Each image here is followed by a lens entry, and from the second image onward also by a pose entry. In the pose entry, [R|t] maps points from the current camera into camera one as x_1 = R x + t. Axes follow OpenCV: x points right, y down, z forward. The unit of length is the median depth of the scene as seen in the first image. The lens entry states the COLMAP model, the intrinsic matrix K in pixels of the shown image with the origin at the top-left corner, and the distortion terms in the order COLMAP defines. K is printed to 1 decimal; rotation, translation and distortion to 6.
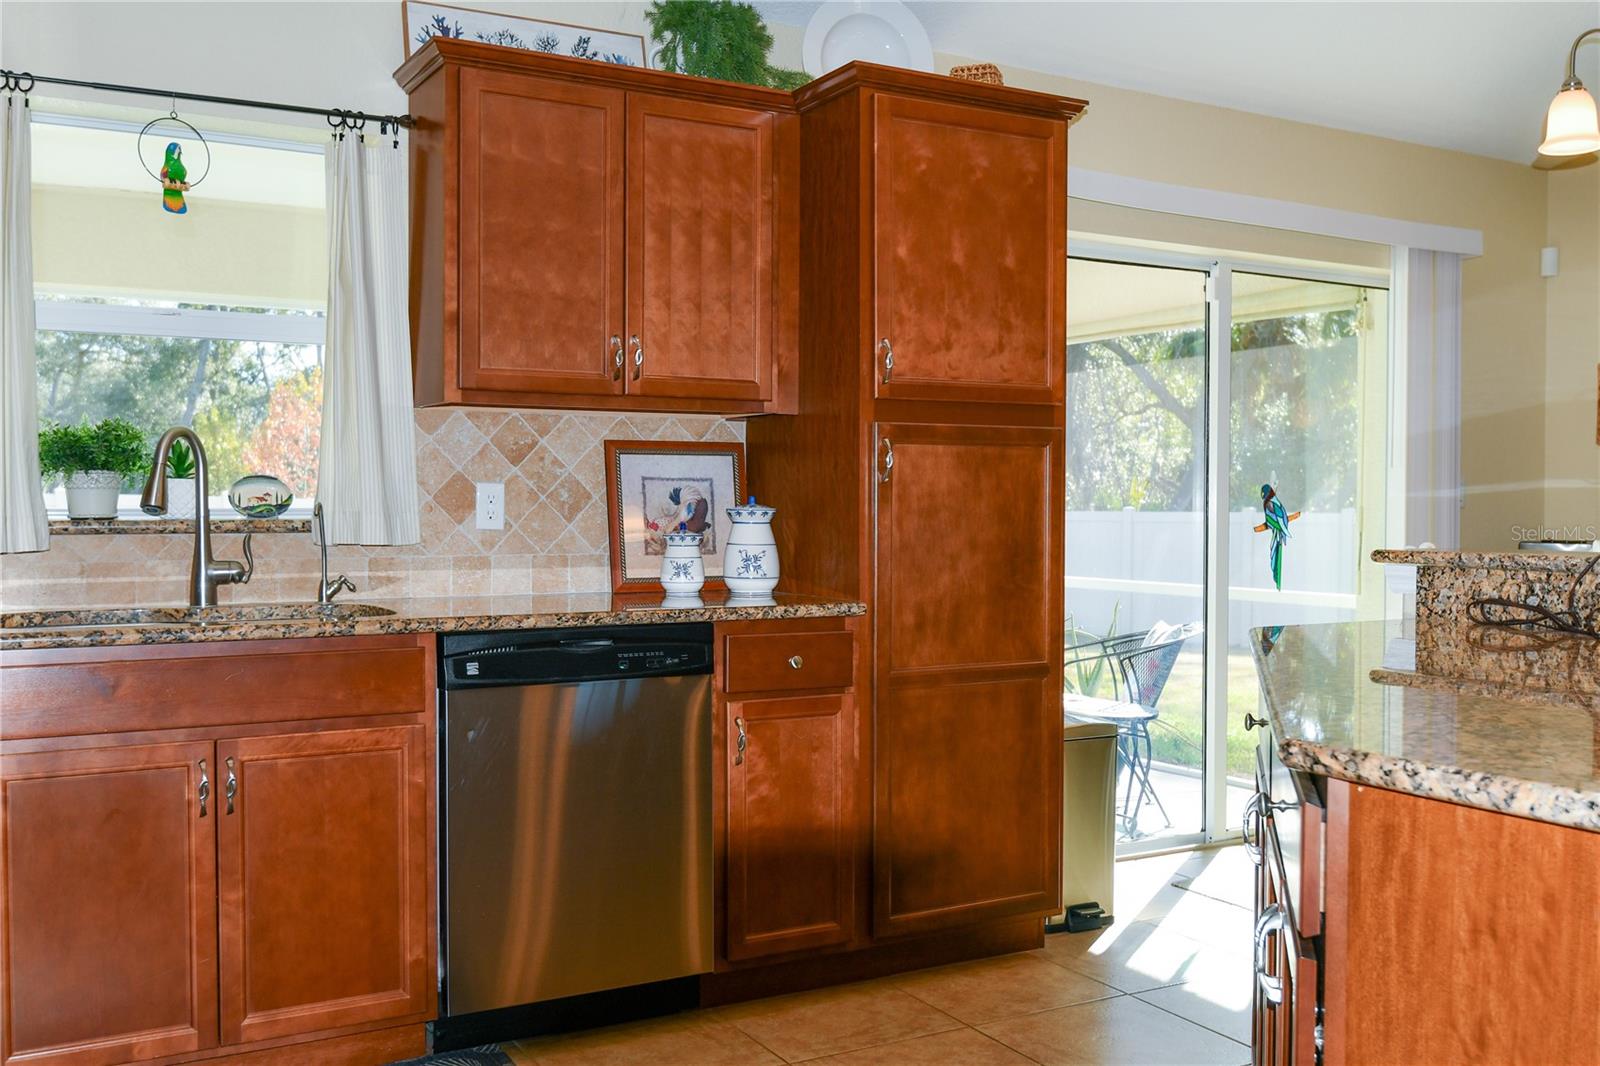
lens RADIAL K [[1480.9, 0, 800.0], [0, 1480.9, 533.0], [0, 0, 1]] dist [0.002333, -0.018703]
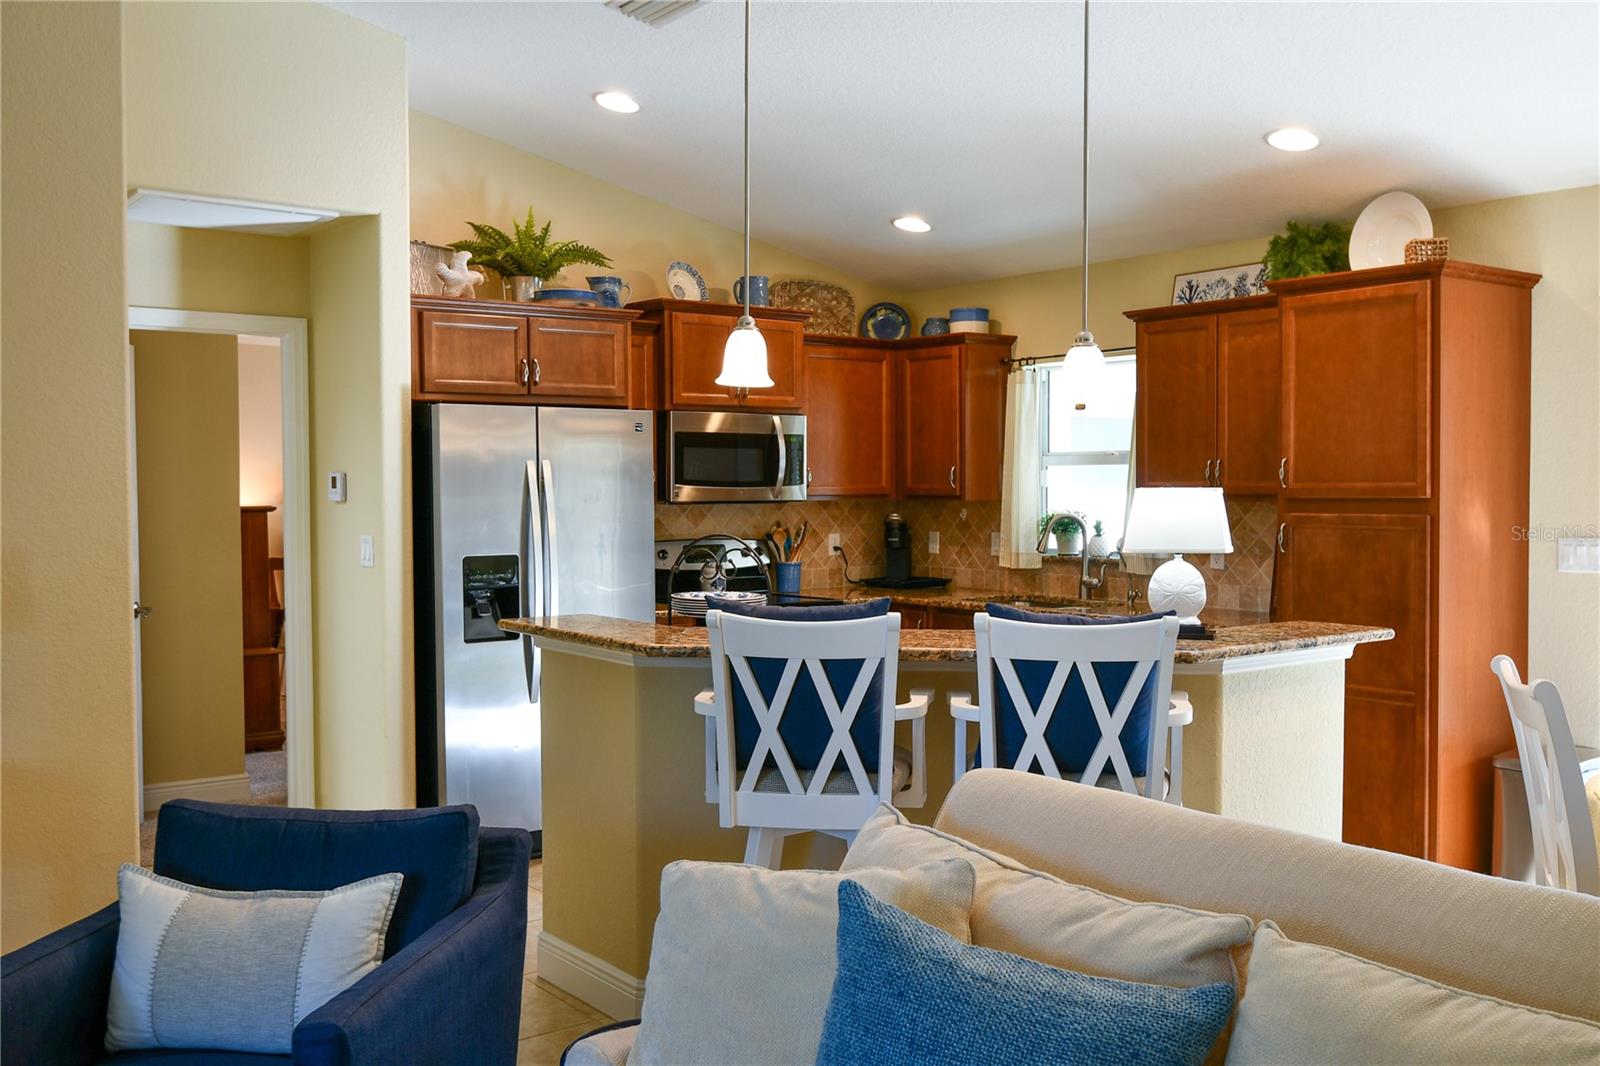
lens RADIAL K [[1480.9, 0, 800.0], [0, 1480.9, 533.0], [0, 0, 1]] dist [0.002333, -0.018703]
pose [[0.144371, 0.030912, -0.989041, 1.441363], [-0.015403, 0.999461, 0.028990, -0.088398], [0.989404, 0.011048, 0.144769, 0.281460]]
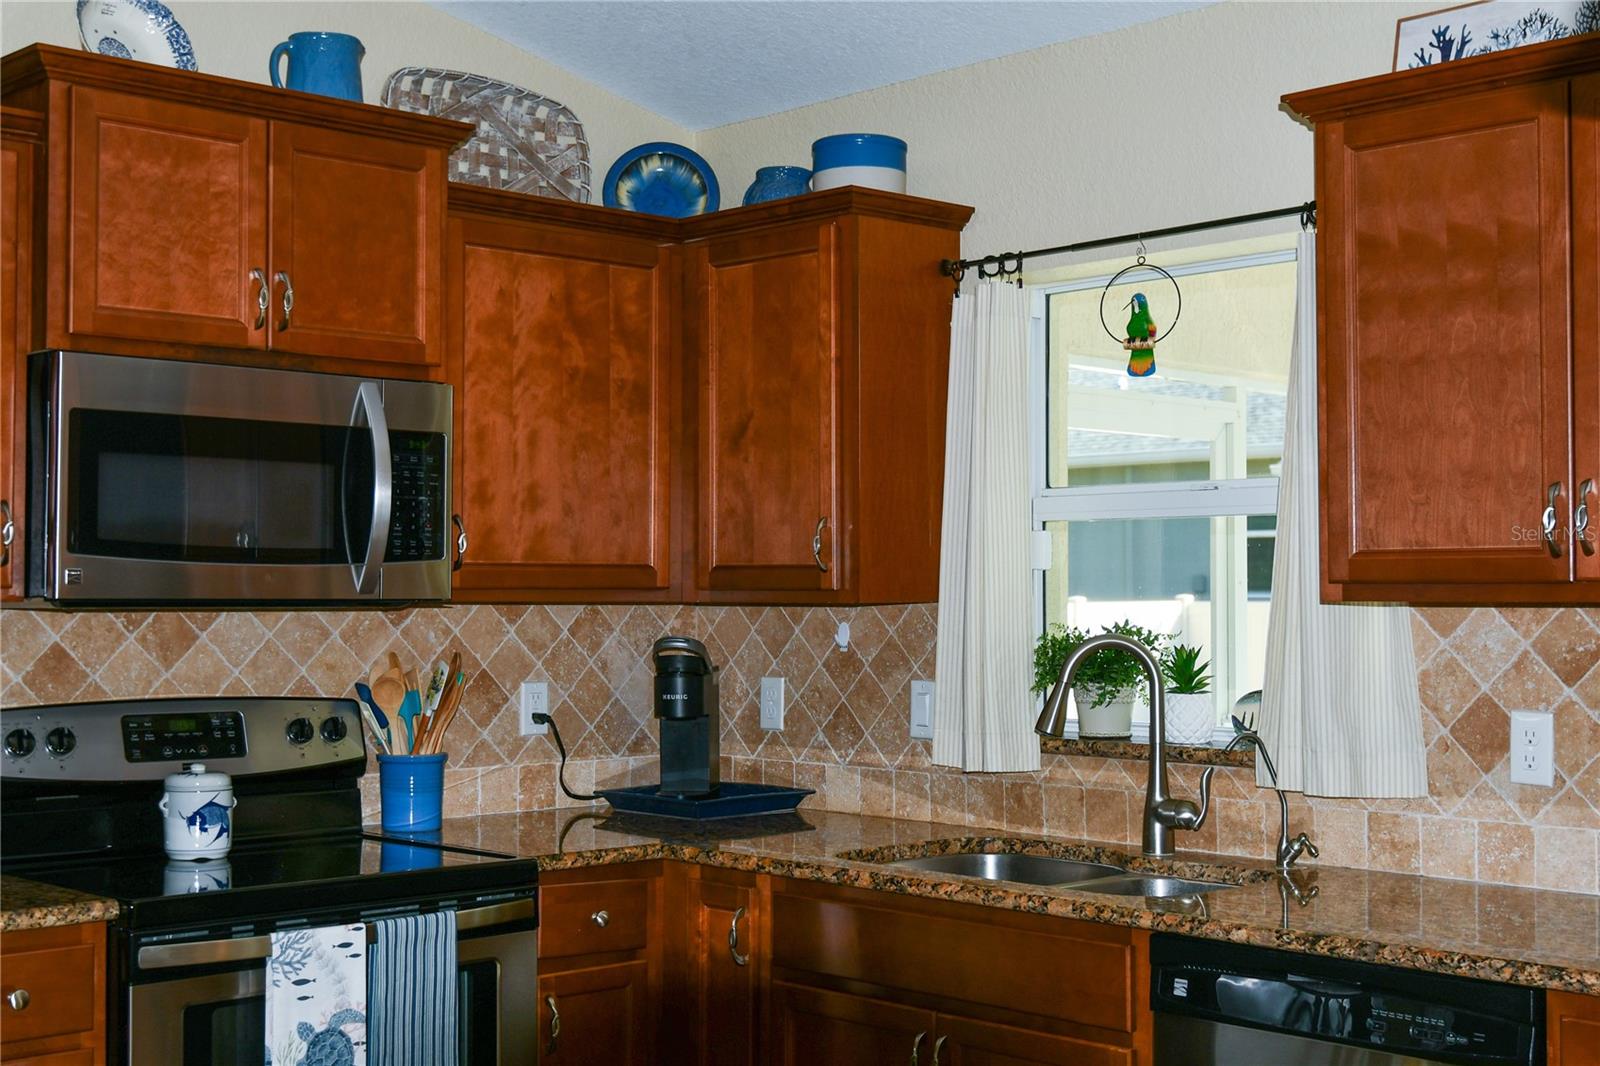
lens RADIAL K [[2068.2, 0, 800.0], [0, 2068.2, 533.0], [0, 0, 1]] dist [0.008559, 0.036806]
pose [[0.252298, -0.031164, -0.967148, 0.596704], [-0.019712, 0.999108, -0.037336, -0.073224], [0.967449, 0.028484, 0.251459, 0.475386]]
